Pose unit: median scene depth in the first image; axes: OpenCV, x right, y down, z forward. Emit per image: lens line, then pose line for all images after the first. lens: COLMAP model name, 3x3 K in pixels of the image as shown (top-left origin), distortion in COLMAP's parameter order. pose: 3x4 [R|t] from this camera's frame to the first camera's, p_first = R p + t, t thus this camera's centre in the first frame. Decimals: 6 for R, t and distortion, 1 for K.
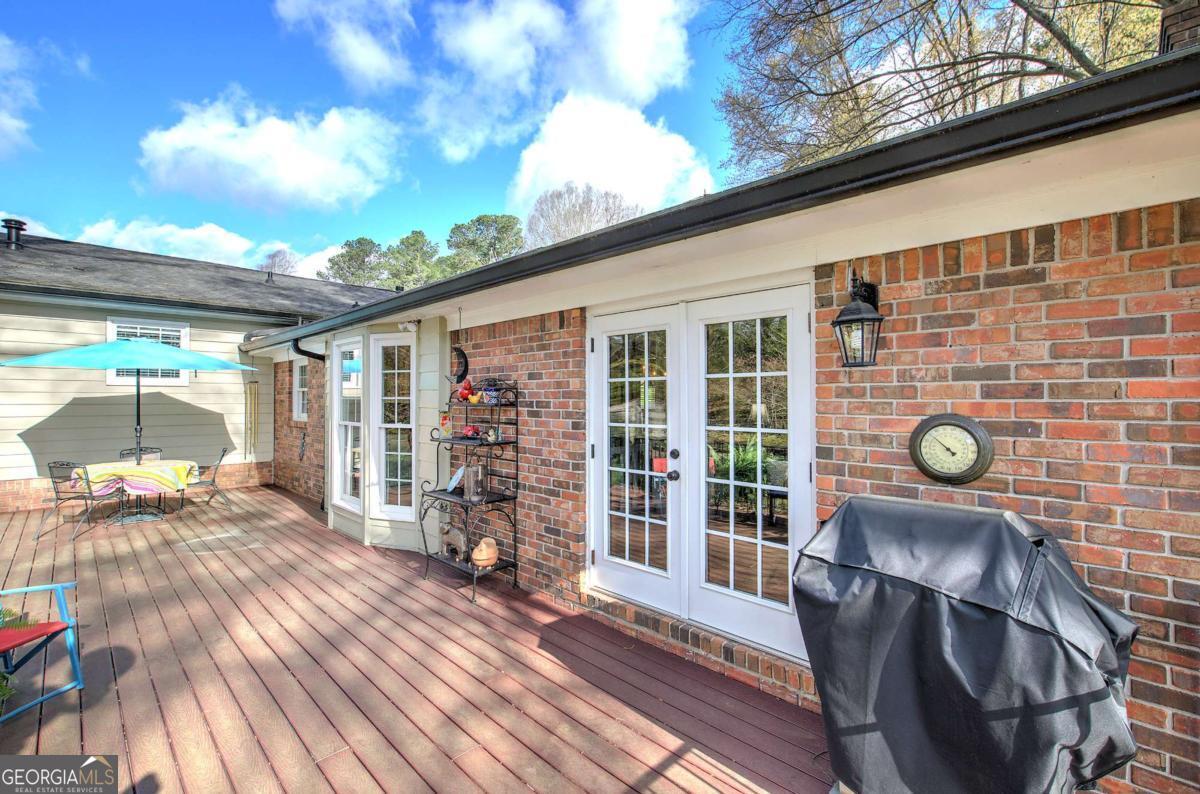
lens RADIAL K [[516.8, 0, 598.5], [0, 516.8, 392.0], [0, 0, 1]] dist [0.000090, 0.000647]
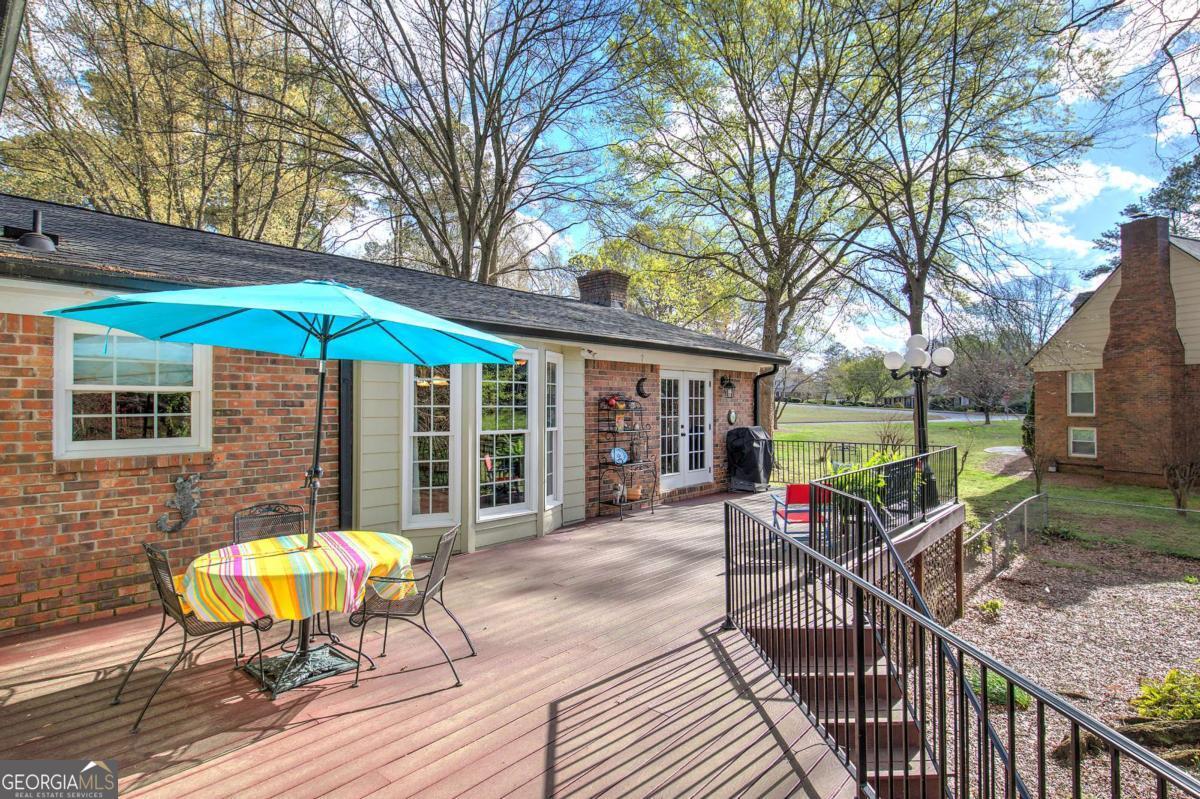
lens RADIAL K [[602.2, 0, 603.2], [0, 602.2, 399.1], [0, 0, 1]] dist [0.007970, -0.000417]
pose [[-0.039781, 0.009891, 0.999159, -1.334324], [-0.009608, 0.999901, -0.010281, 0.006175], [-0.999162, -0.010009, -0.039682, 0.693423]]
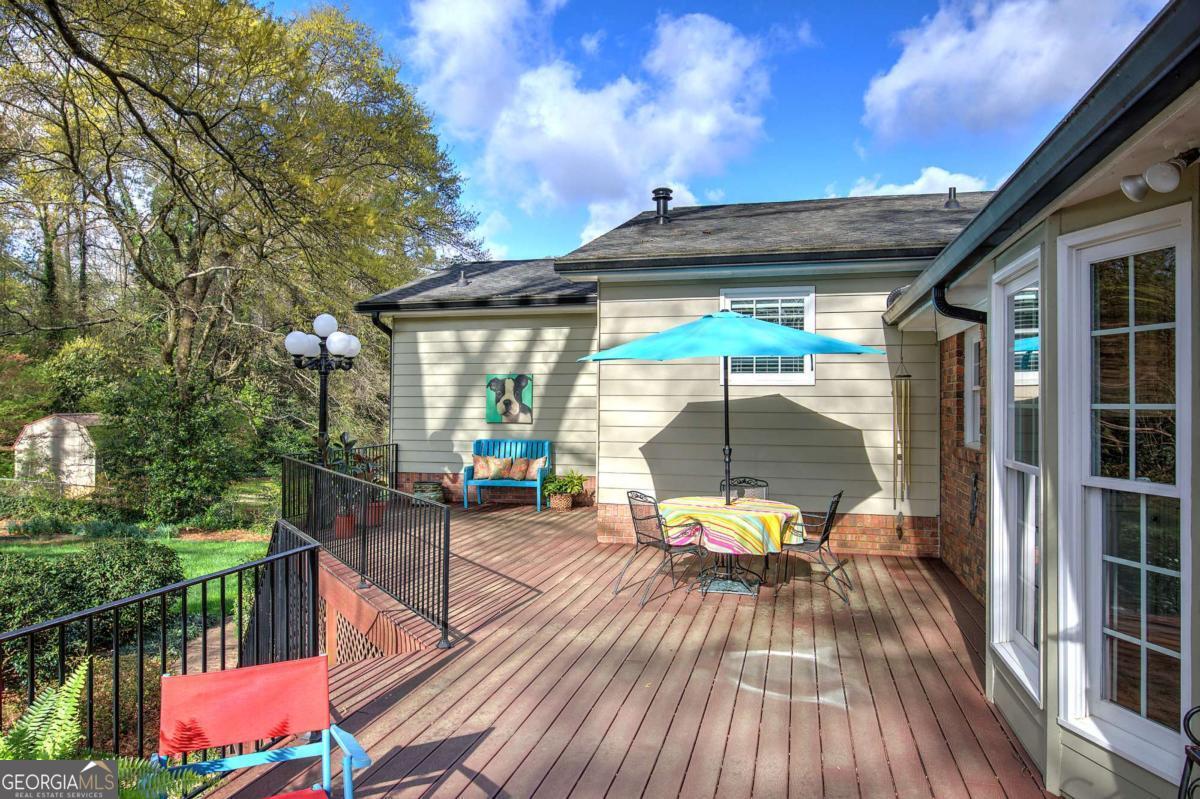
lens RADIAL K [[809.7, 0, 593.9], [0, 809.7, 398.4], [0, 0, 1]] dist [0.005751, -0.001751]
pose [[0.499602, -0.002616, -0.866251, -0.074012], [0.006957, 0.999975, 0.000992, 0.002555], [0.866227, -0.006522, 0.499607, 0.310212]]
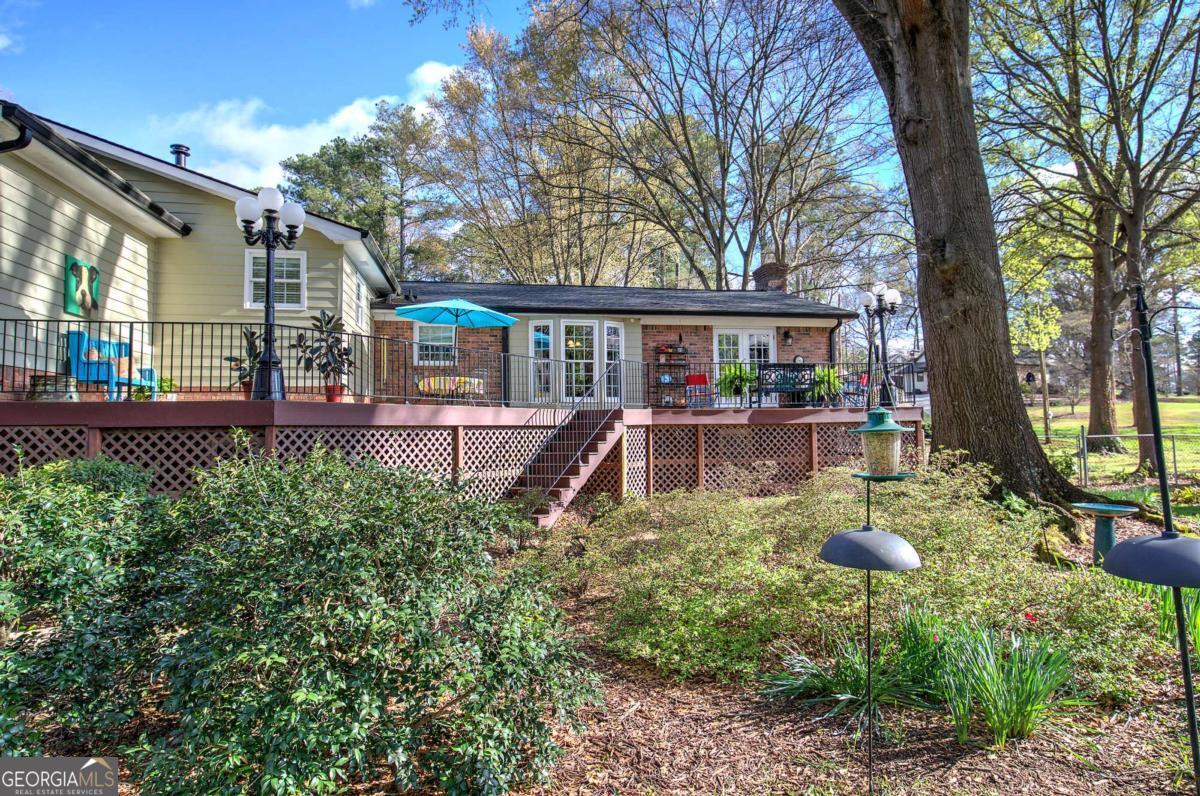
lens RADIAL K [[687.7, 0, 602.9], [0, 687.7, 391.9], [0, 0, 1]] dist [0.009470, -0.001872]
pose [[0.580762, 0.040265, 0.813077, -2.128786], [0.001379, 0.998726, -0.050444, 0.259895], [-0.814072, 0.030417, 0.579967, -0.529102]]
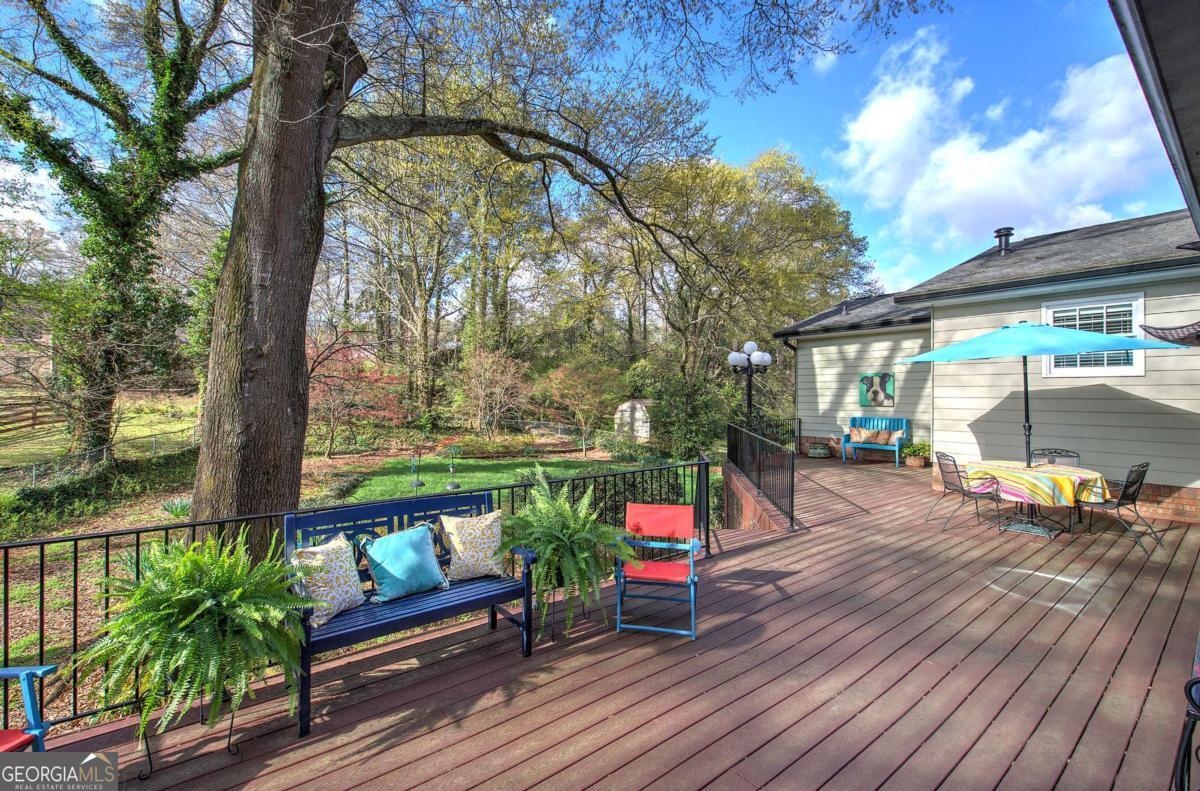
lens RADIAL K [[516.8, 0, 598.5], [0, 516.8, 390.5], [0, 0, 1]] dist [0.000090, 0.000647]
pose [[-0.135814, -0.005268, -0.990720, 0.070849], [0.011270, 0.999913, -0.006862, 0.007427], [0.990670, -0.012097, -0.135742, 0.367579]]
